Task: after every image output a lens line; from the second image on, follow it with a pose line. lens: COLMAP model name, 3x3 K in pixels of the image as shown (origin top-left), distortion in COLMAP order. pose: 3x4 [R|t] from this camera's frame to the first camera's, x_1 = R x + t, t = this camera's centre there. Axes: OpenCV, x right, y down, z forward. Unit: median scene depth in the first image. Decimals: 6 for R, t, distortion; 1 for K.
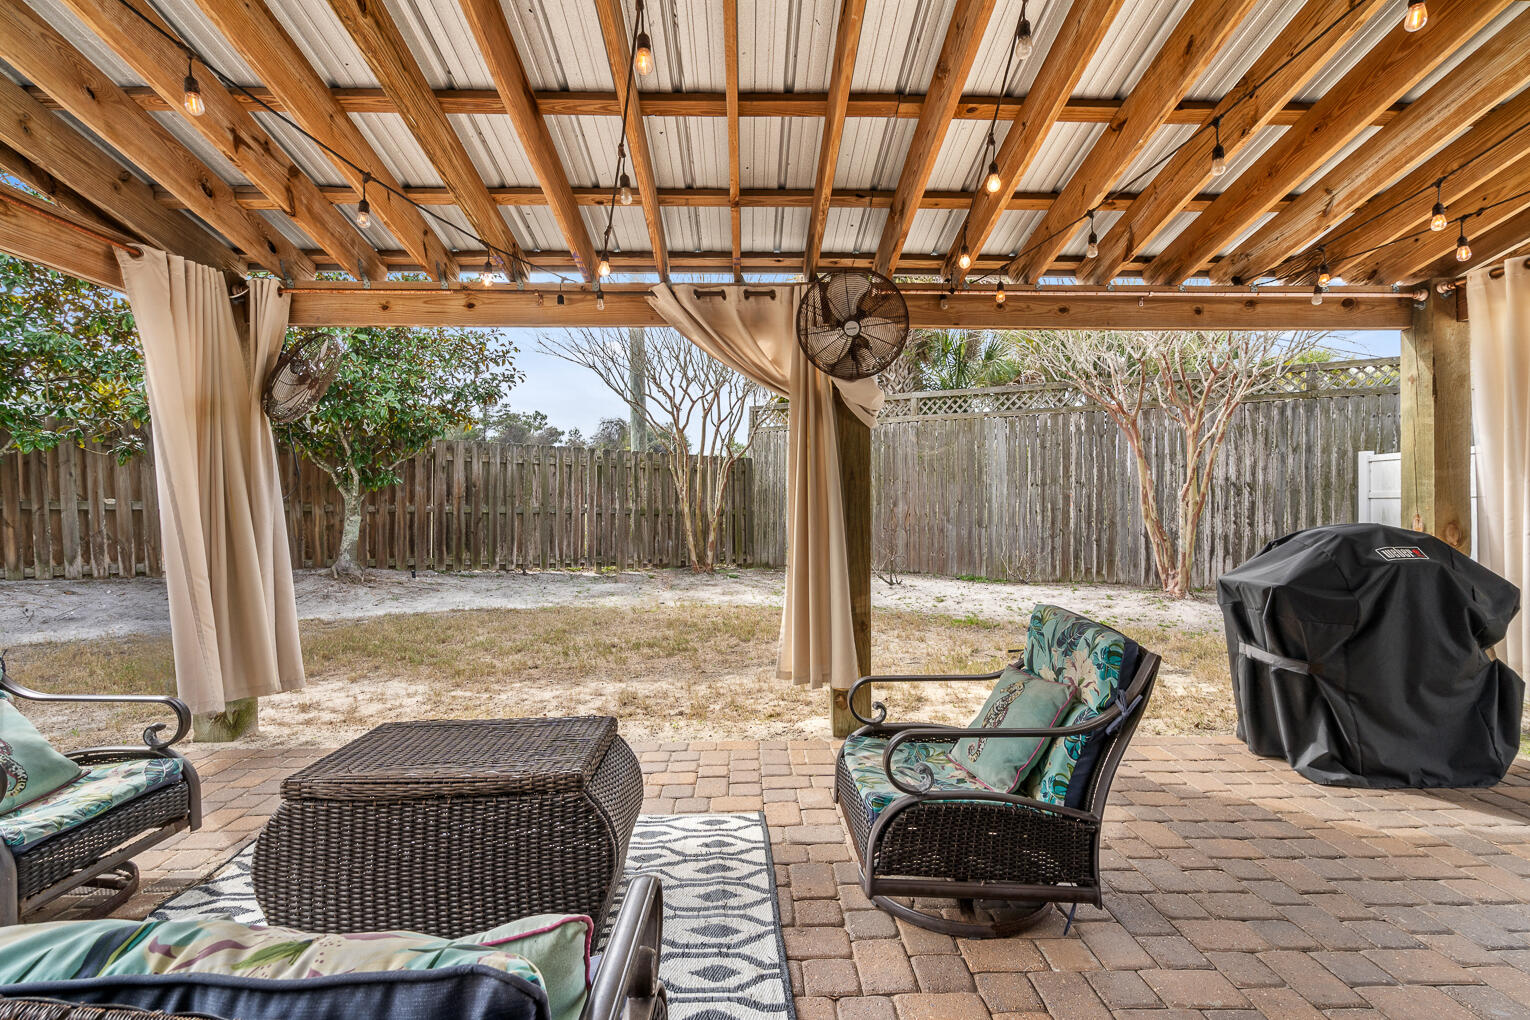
lens RADIAL K [[708.3, 0, 765.0], [0, 708.3, 510.0], [0, 0, 1]] dist [-0.000434, 0.000031]
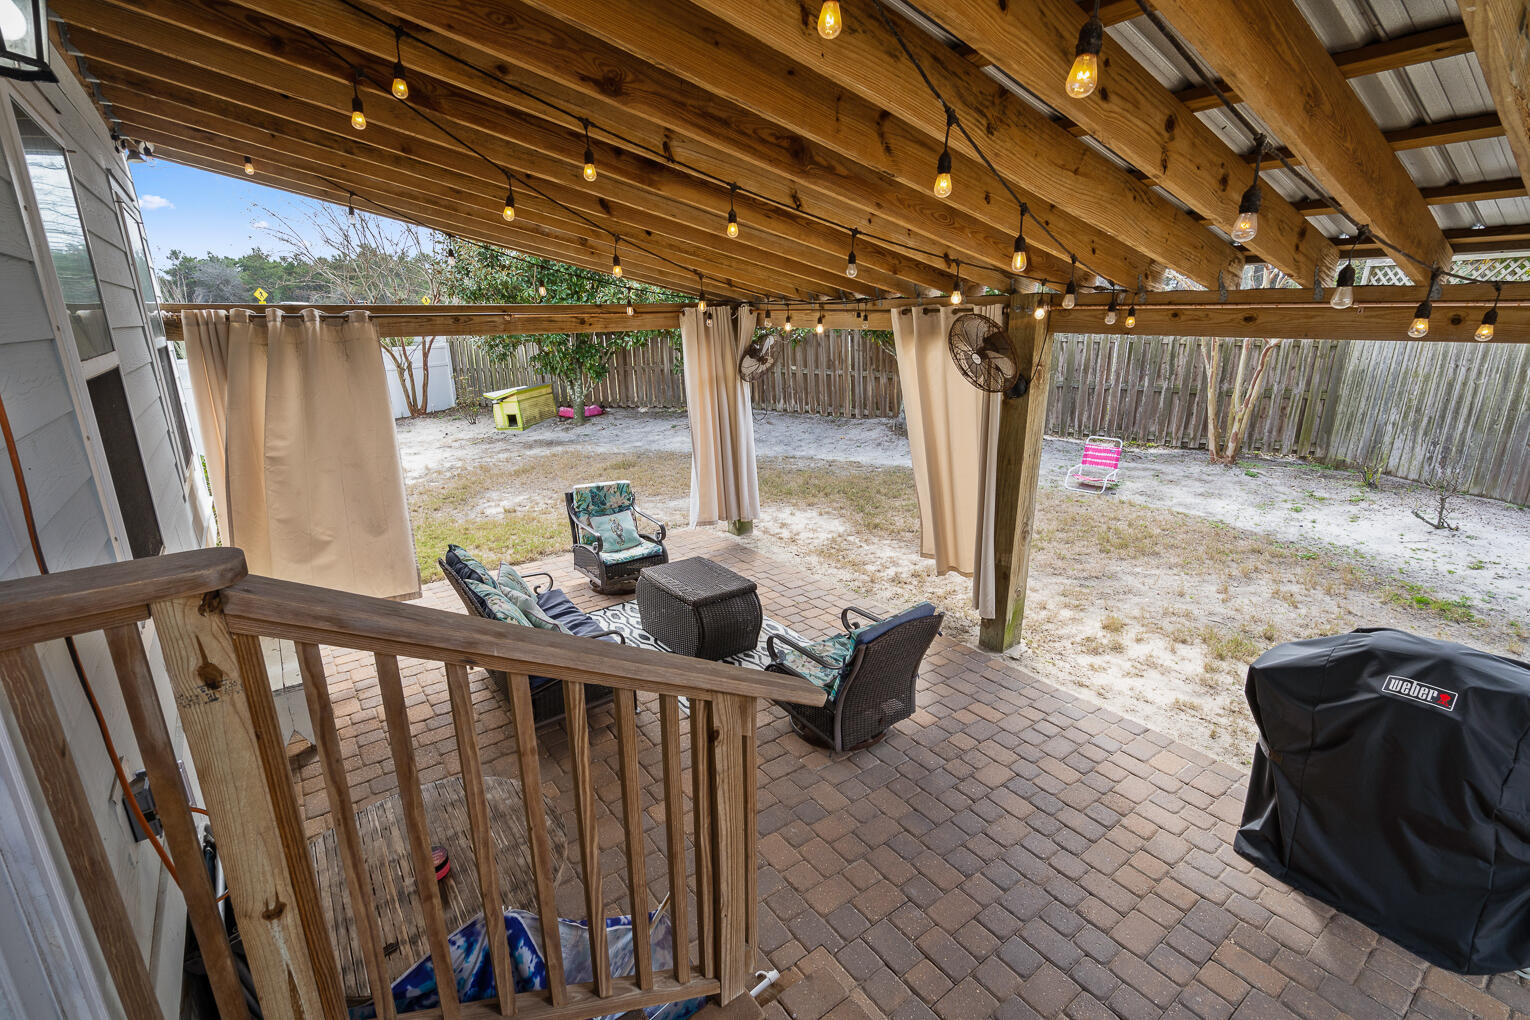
lens RADIAL K [[708.3, 0, 765.0], [0, 708.3, 510.0], [0, 0, 1]] dist [-0.000434, 0.000031]
pose [[0.570420, 0.228415, -0.788954, 0.436466], [0.000906, 0.960378, 0.278700, -0.155775], [0.821353, -0.159691, 0.547611, -0.029188]]
